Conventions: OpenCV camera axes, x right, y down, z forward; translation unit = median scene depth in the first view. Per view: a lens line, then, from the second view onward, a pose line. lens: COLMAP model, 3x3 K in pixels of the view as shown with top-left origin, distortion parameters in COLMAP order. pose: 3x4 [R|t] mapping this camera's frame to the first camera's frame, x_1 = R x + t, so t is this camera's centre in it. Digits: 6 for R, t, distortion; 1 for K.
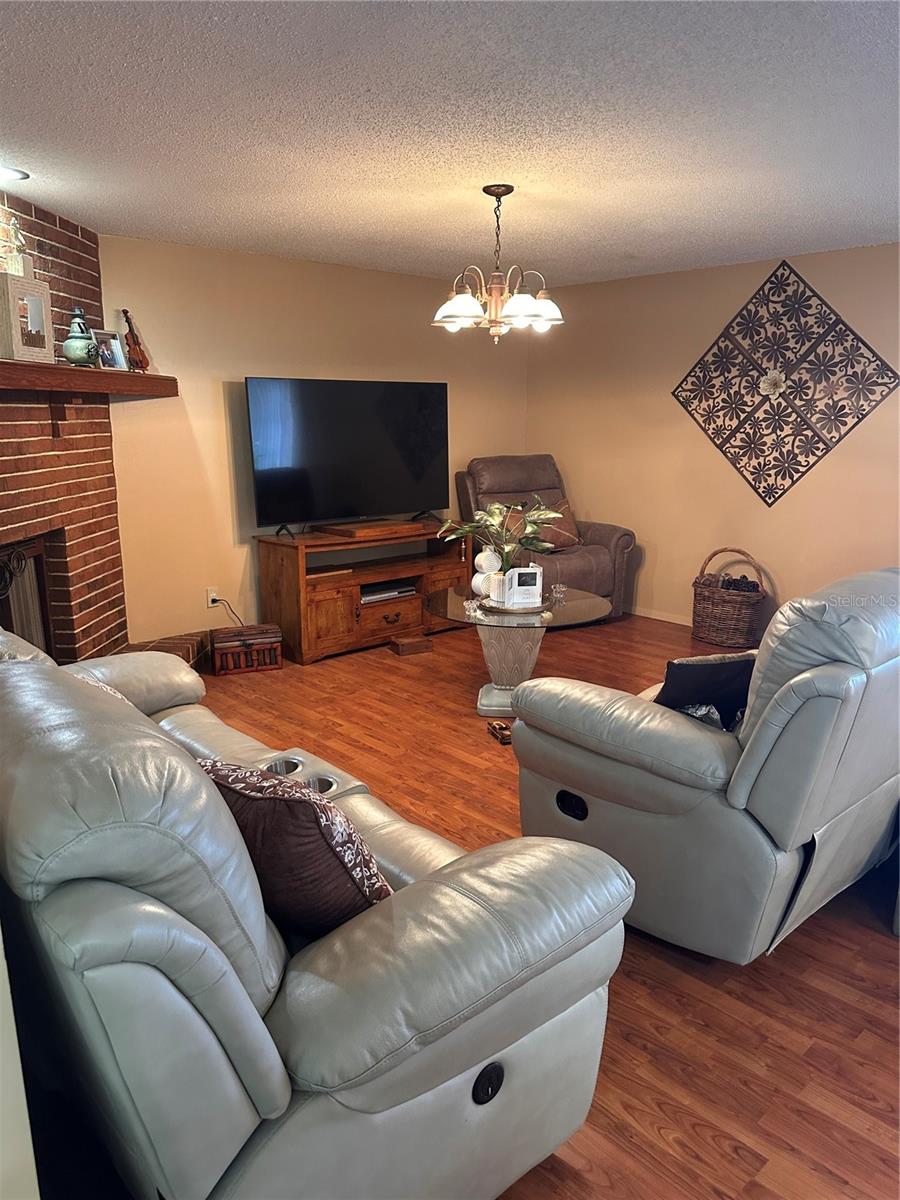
lens RADIAL K [[848.9, 0, 450.1], [0, 848.9, 616.6], [0, 0, 1]] dist [0.086147, -0.091913]
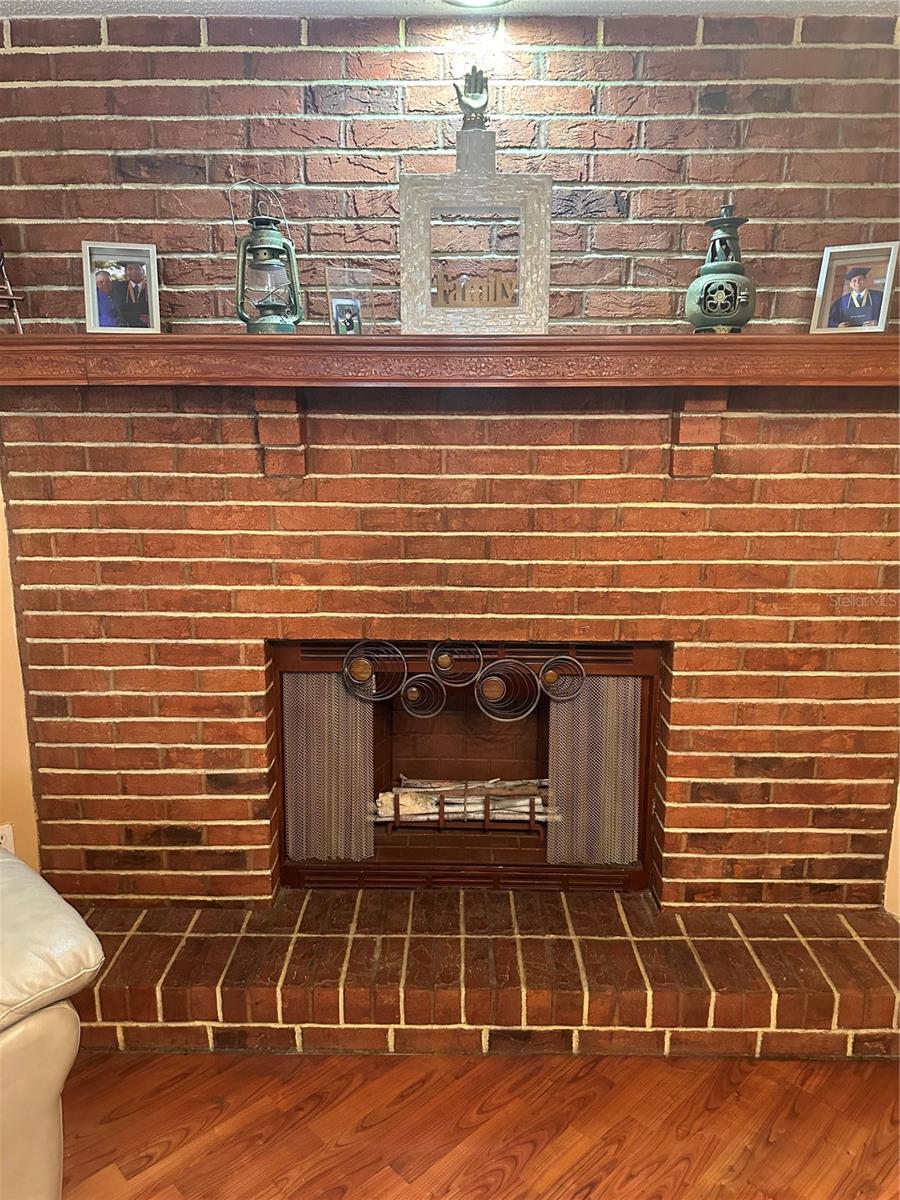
lens RADIAL K [[848.9, 0, 433.9], [0, 848.9, 598.2], [0, 0, 1]] dist [0.086147, -0.091913]
pose [[0.027833, 0.180098, -0.983255, 0.060903], [-0.240929, 0.955846, 0.168258, -0.165113], [0.970144, 0.232212, 0.069995, 0.730500]]
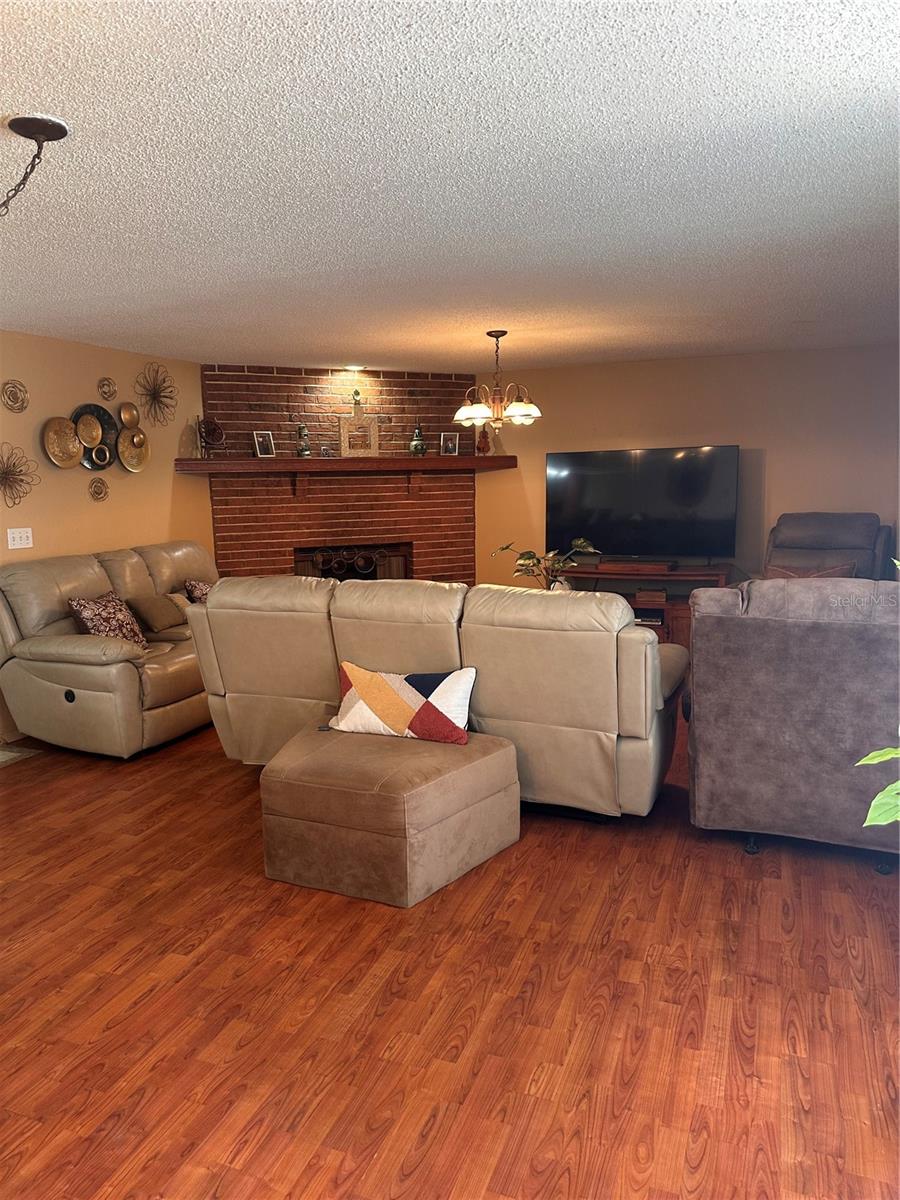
lens RADIAL K [[848.9, 0, 441.3], [0, 848.9, 602.0], [0, 0, 1]] dist [0.086147, -0.091913]
pose [[0.442729, 0.121827, -0.888340, 1.071827], [-0.194272, 0.980227, 0.037608, -0.052729], [0.875356, 0.155930, 0.457643, 0.226363]]
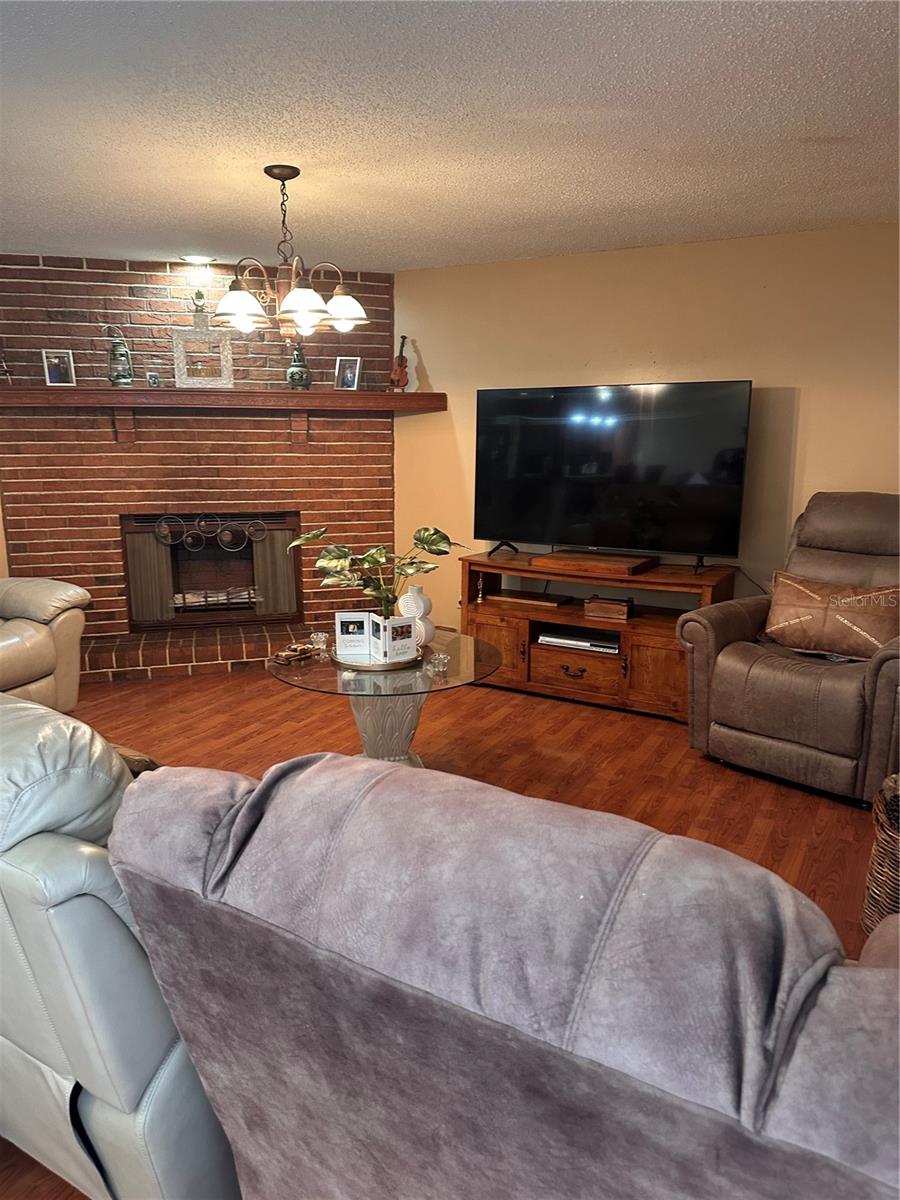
lens RADIAL K [[848.9, 0, 439.2], [0, 848.9, 603.1], [0, 0, 1]] dist [0.086147, -0.091913]
pose [[0.302519, 0.196350, -0.932700, 0.776163], [-0.228755, 0.964908, 0.128935, -0.166421], [0.925286, 0.174354, 0.336819, 0.705055]]
